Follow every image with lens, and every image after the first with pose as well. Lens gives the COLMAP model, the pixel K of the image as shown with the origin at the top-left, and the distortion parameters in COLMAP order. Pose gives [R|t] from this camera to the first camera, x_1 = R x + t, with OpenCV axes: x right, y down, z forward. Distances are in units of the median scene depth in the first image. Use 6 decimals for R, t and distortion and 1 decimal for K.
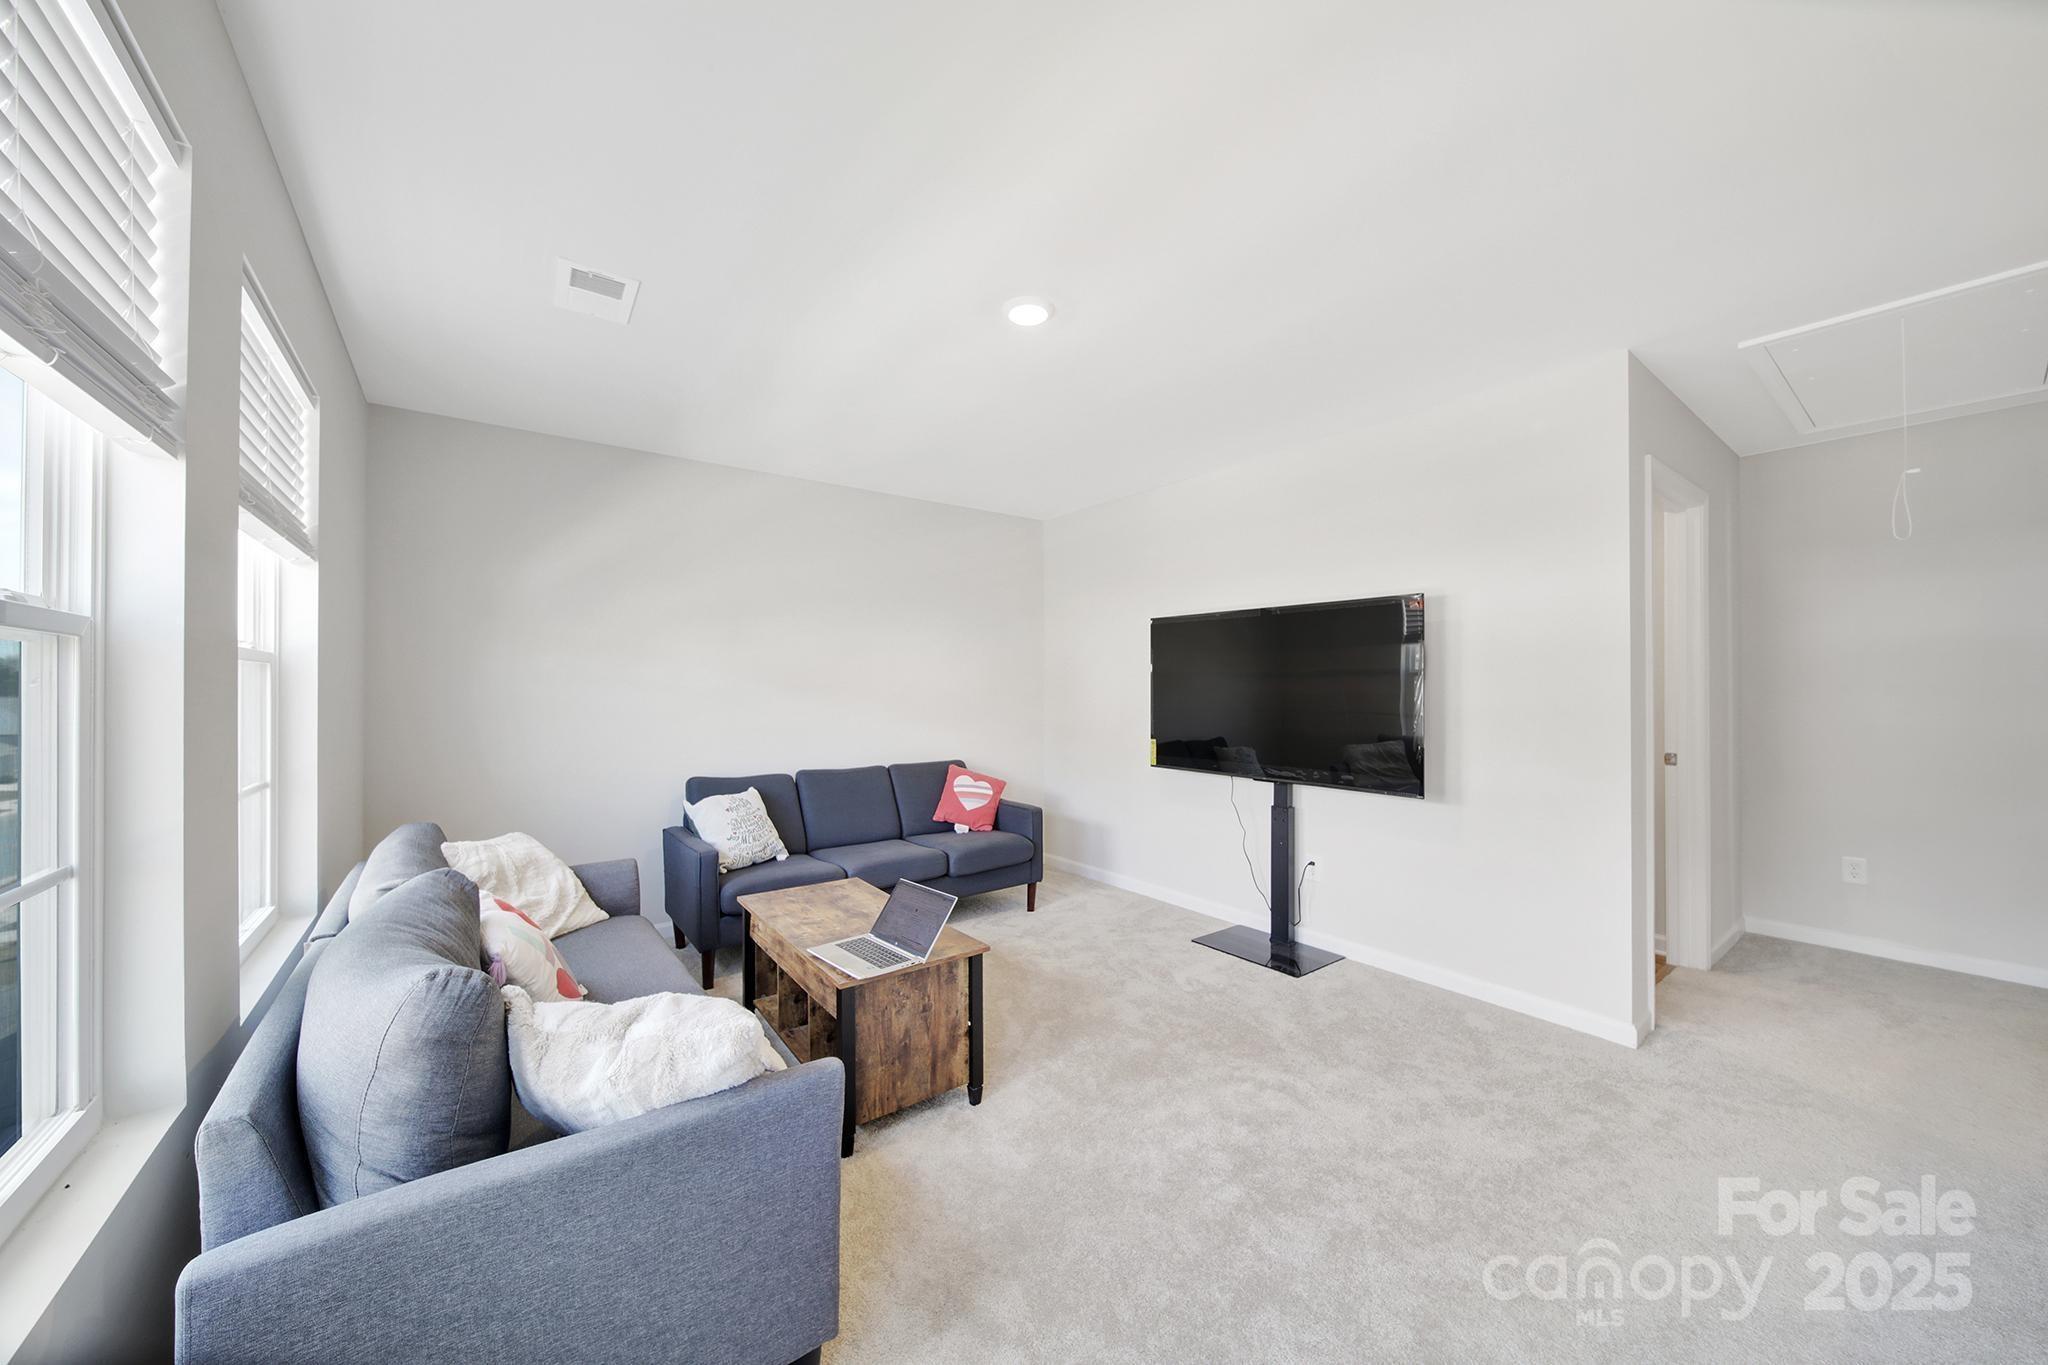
lens RADIAL K [[737.4, 0, 1032.4], [0, 737.4, 680.4], [0, 0, 1]] dist [-0.002896, -0.000249]
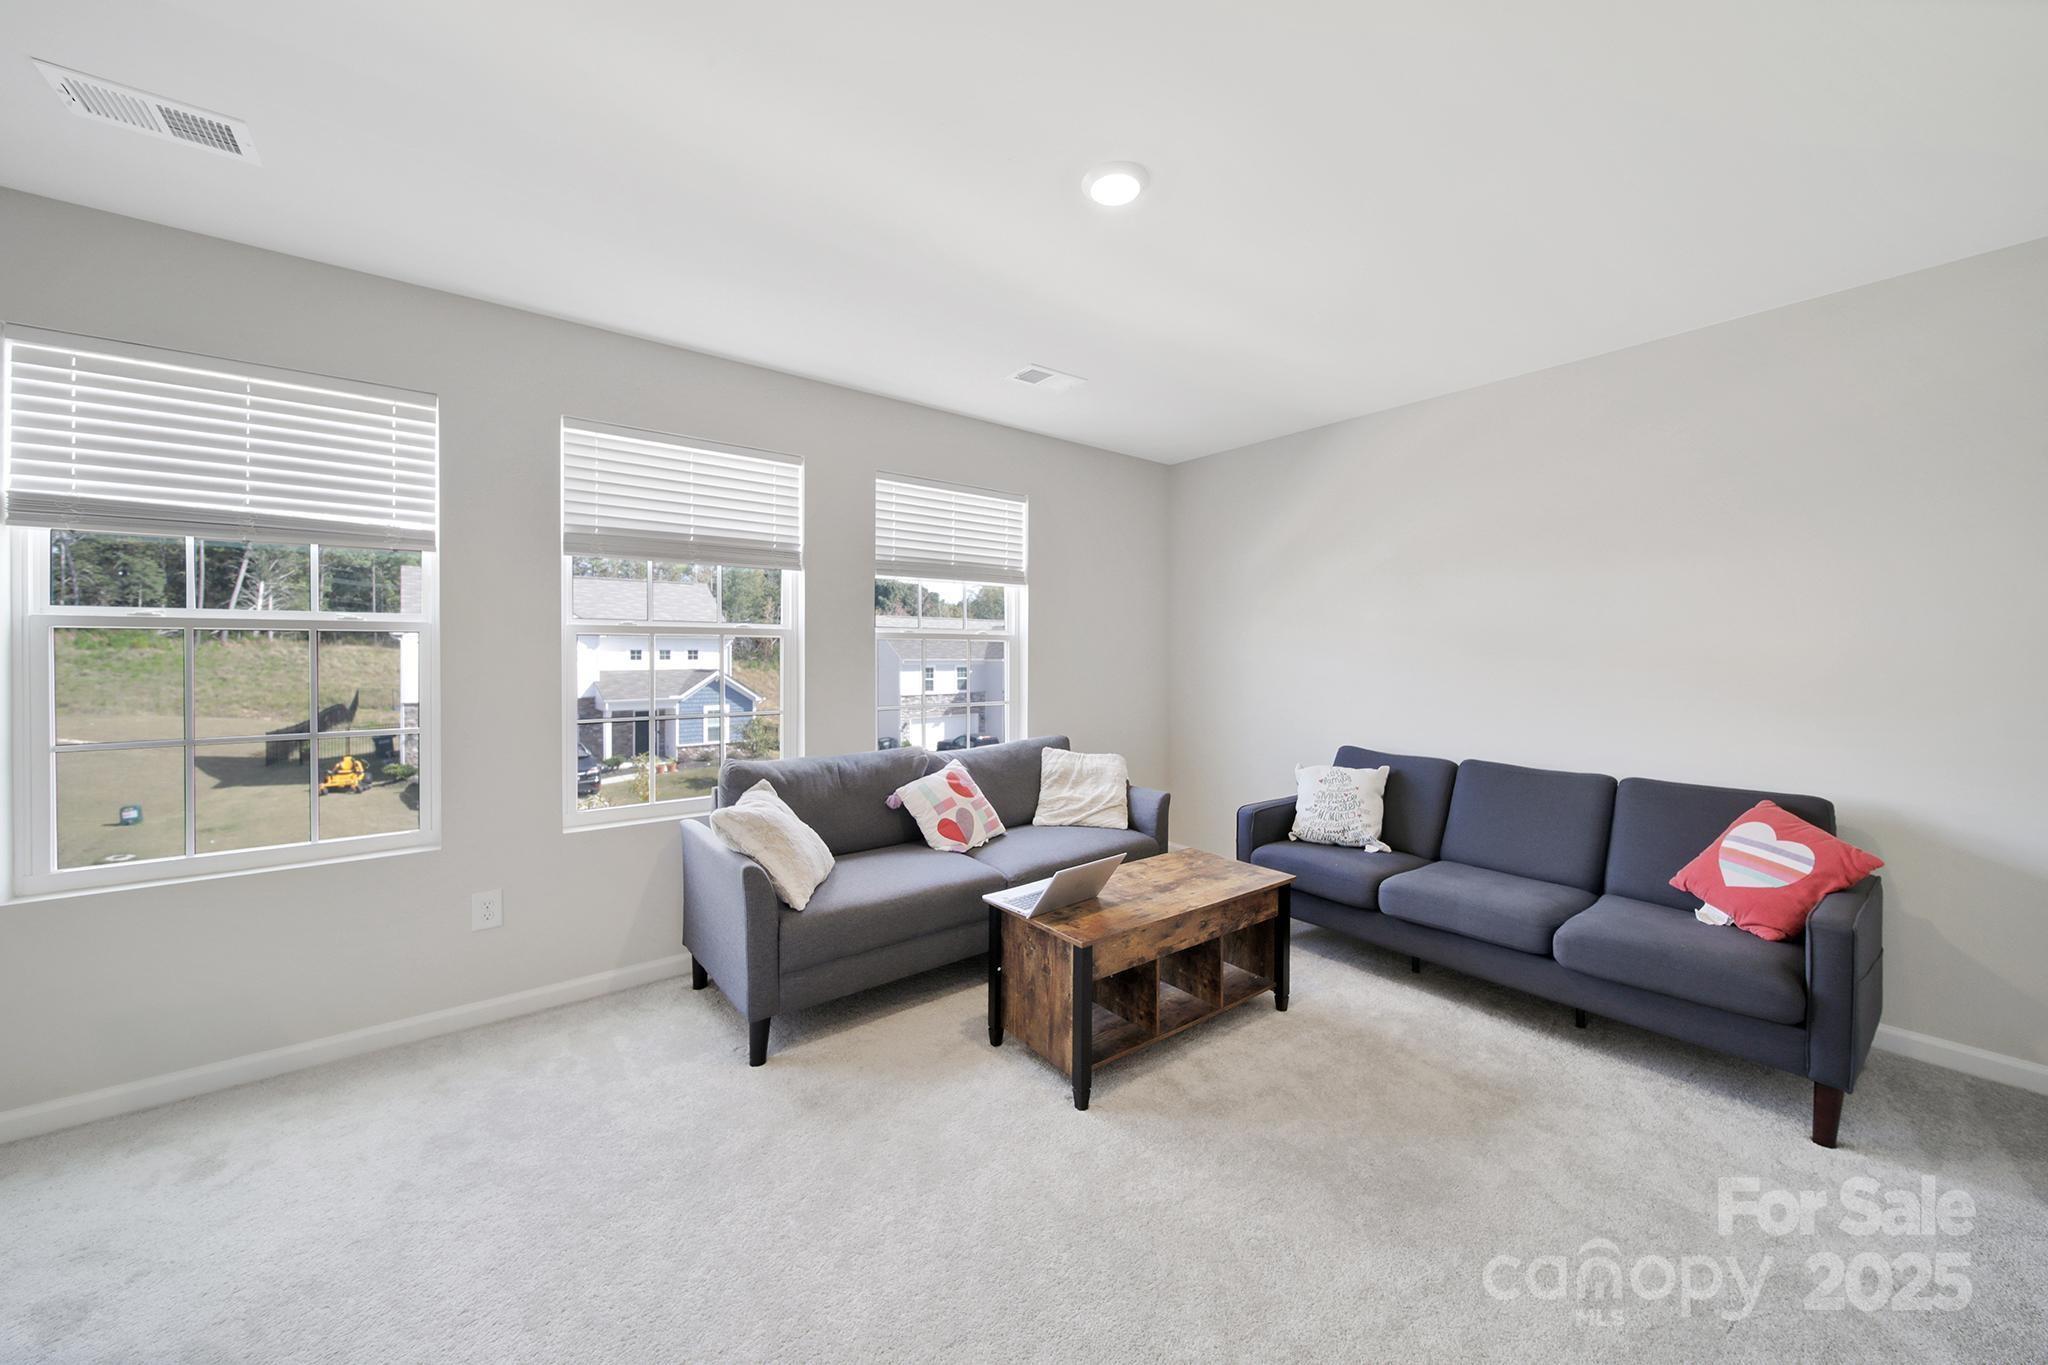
lens RADIAL K [[727.9, 0, 1015.9], [0, 727.9, 666.1], [0, 0, 1]] dist [-0.006127, -0.000321]
pose [[-0.021016, 0.015190, -0.999664, 0.709328], [0.010098, 0.999837, 0.014980, 0.010732], [0.999728, -0.009779, -0.021166, 0.822151]]
